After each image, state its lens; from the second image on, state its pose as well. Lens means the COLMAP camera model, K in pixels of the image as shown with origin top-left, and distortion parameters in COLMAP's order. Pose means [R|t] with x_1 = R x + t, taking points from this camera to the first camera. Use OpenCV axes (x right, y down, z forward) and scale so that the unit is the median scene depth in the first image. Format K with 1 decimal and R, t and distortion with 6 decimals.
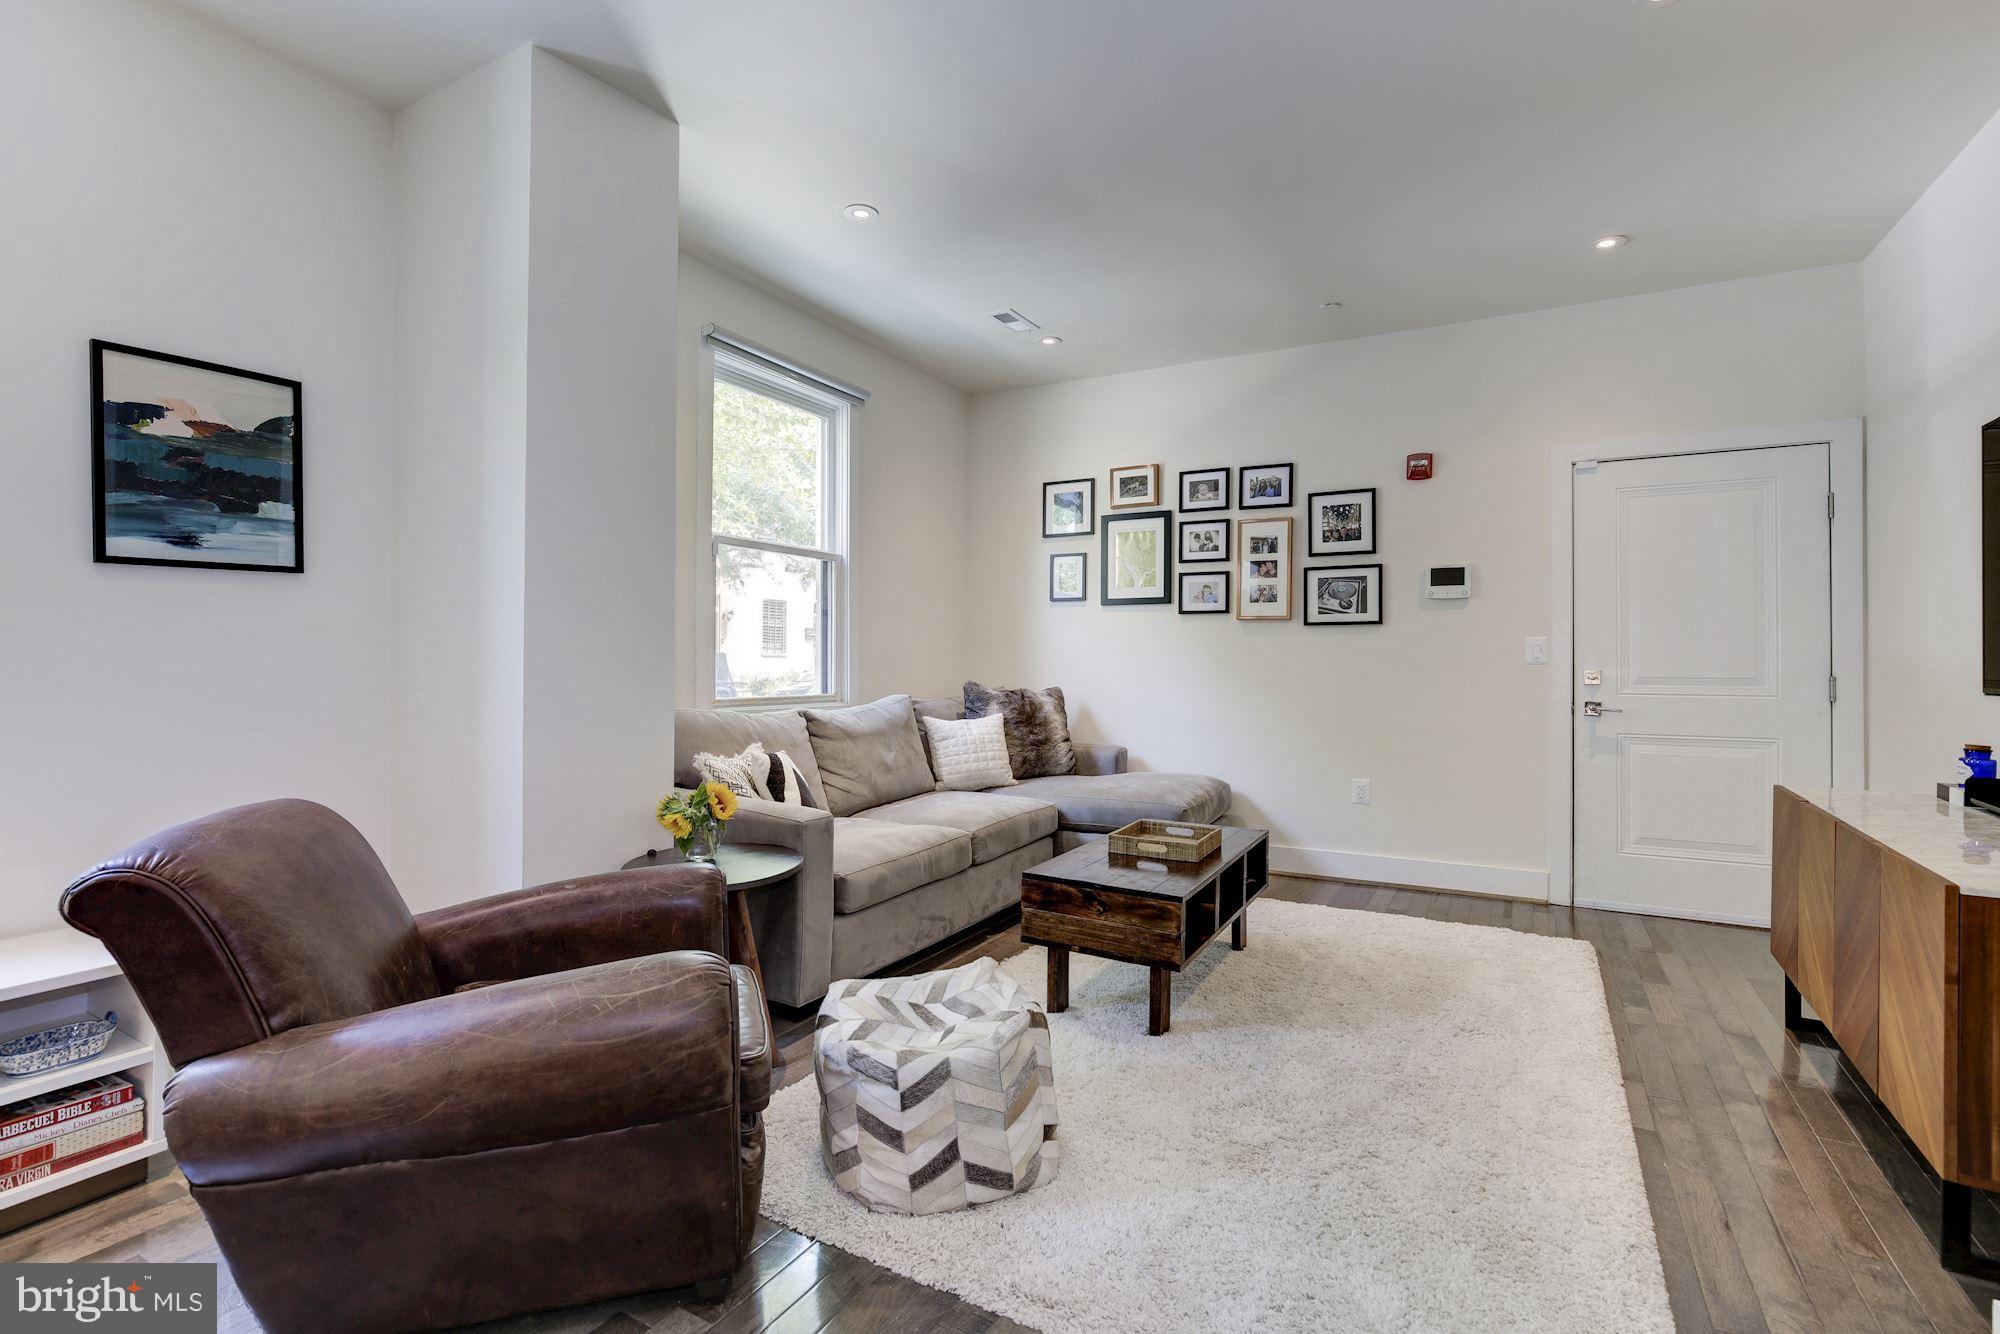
lens RADIAL K [[914.5, 0, 994.5], [0, 914.5, 654.9], [0, 0, 1]] dist [-0.014144, 0.004756]
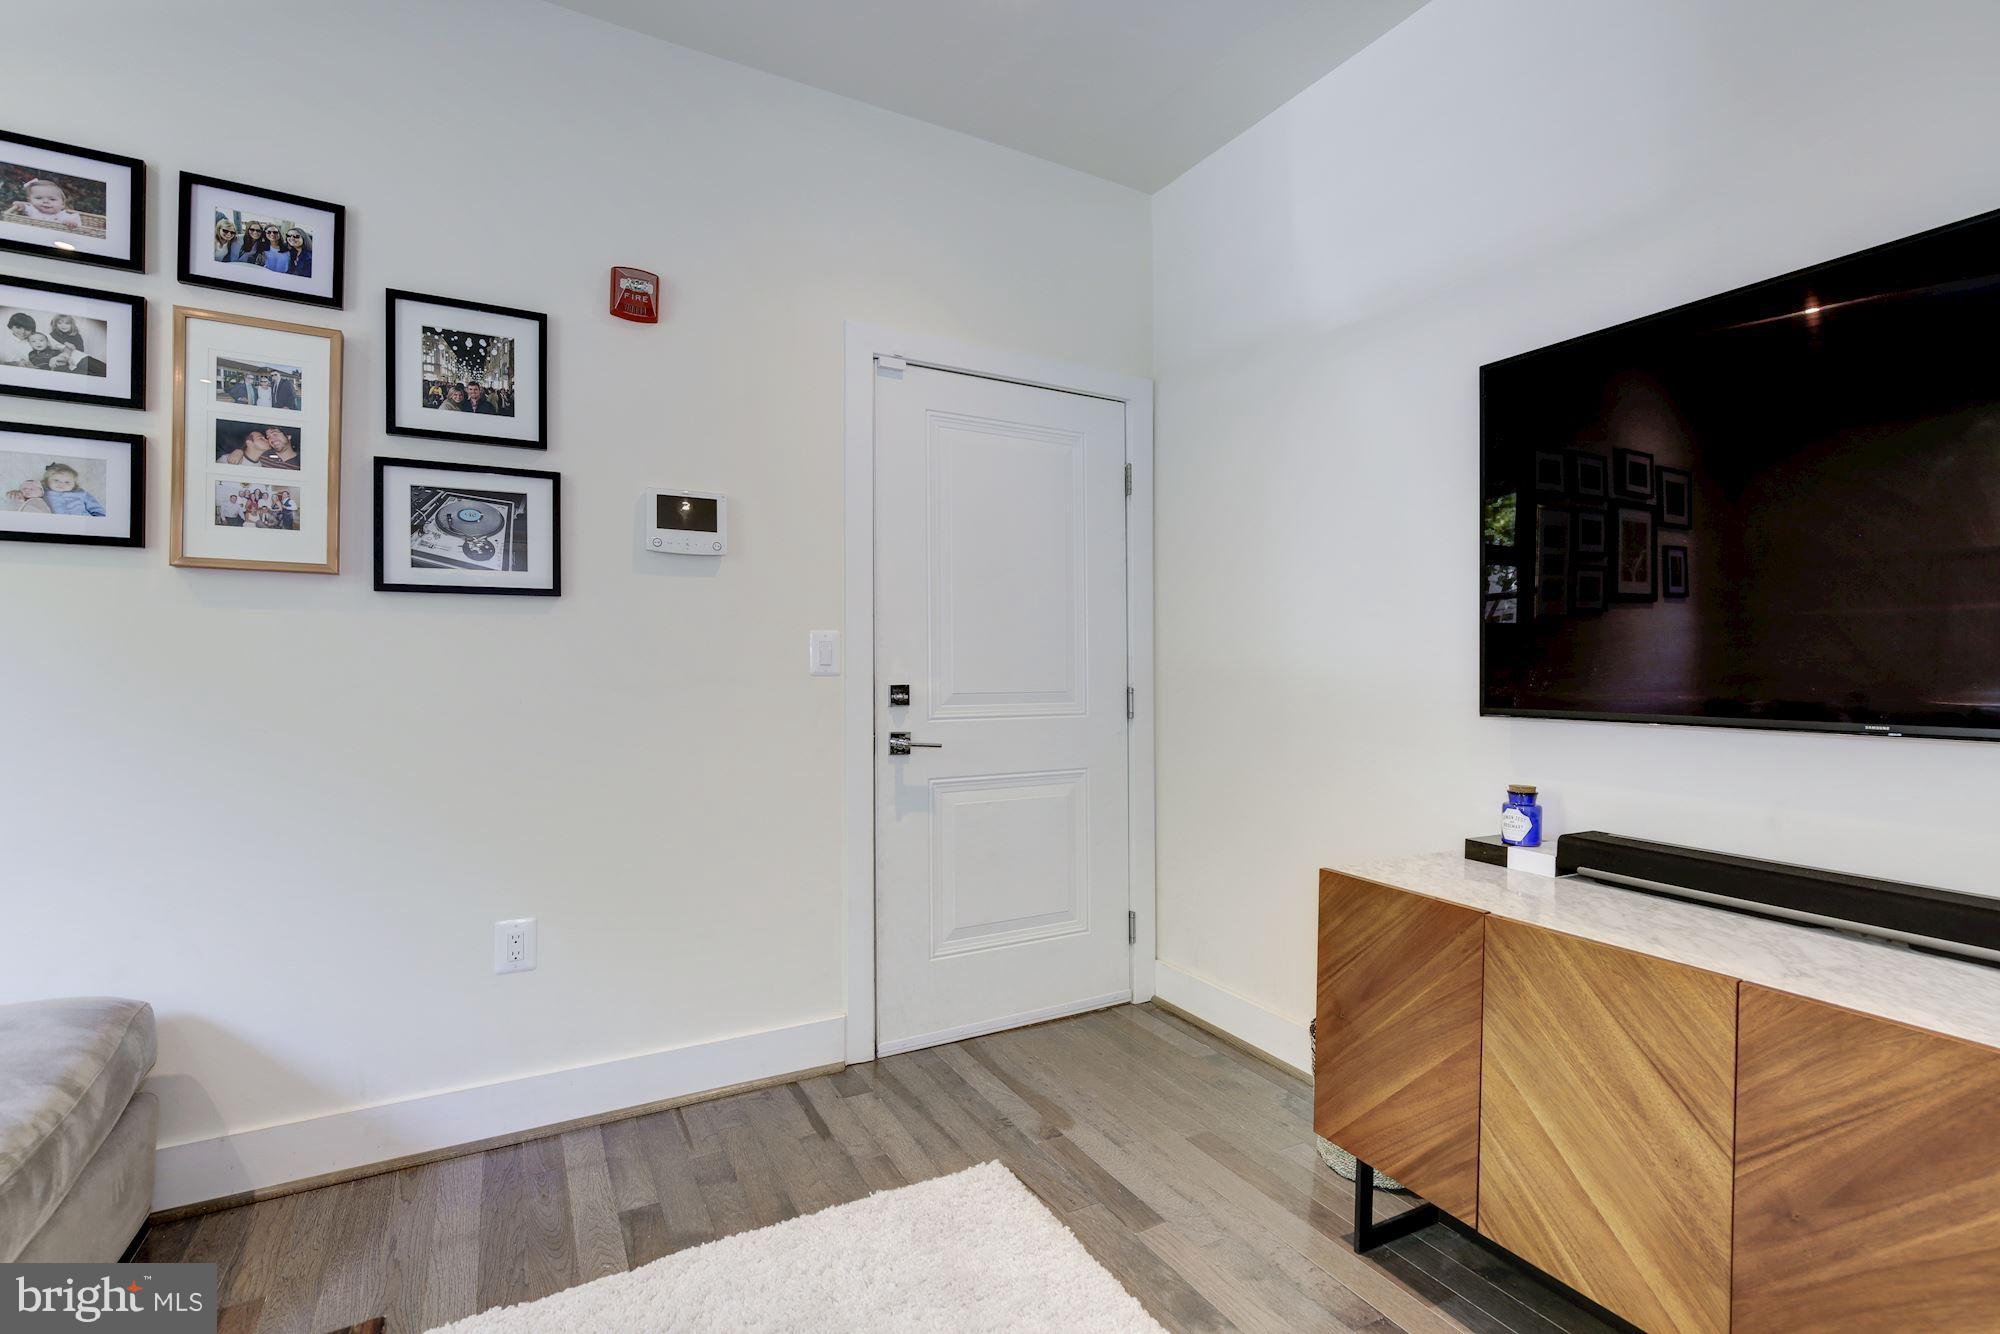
lens RADIAL K [[914.5, 0, 1011.0], [0, 914.5, 665.9], [0, 0, 1]] dist [-0.014144, 0.004756]
pose [[0.513309, -0.005328, 0.858187, 0.123971], [-0.005349, 0.999941, 0.009407, -0.001979], [-0.858187, -0.009419, 0.513251, 0.520072]]
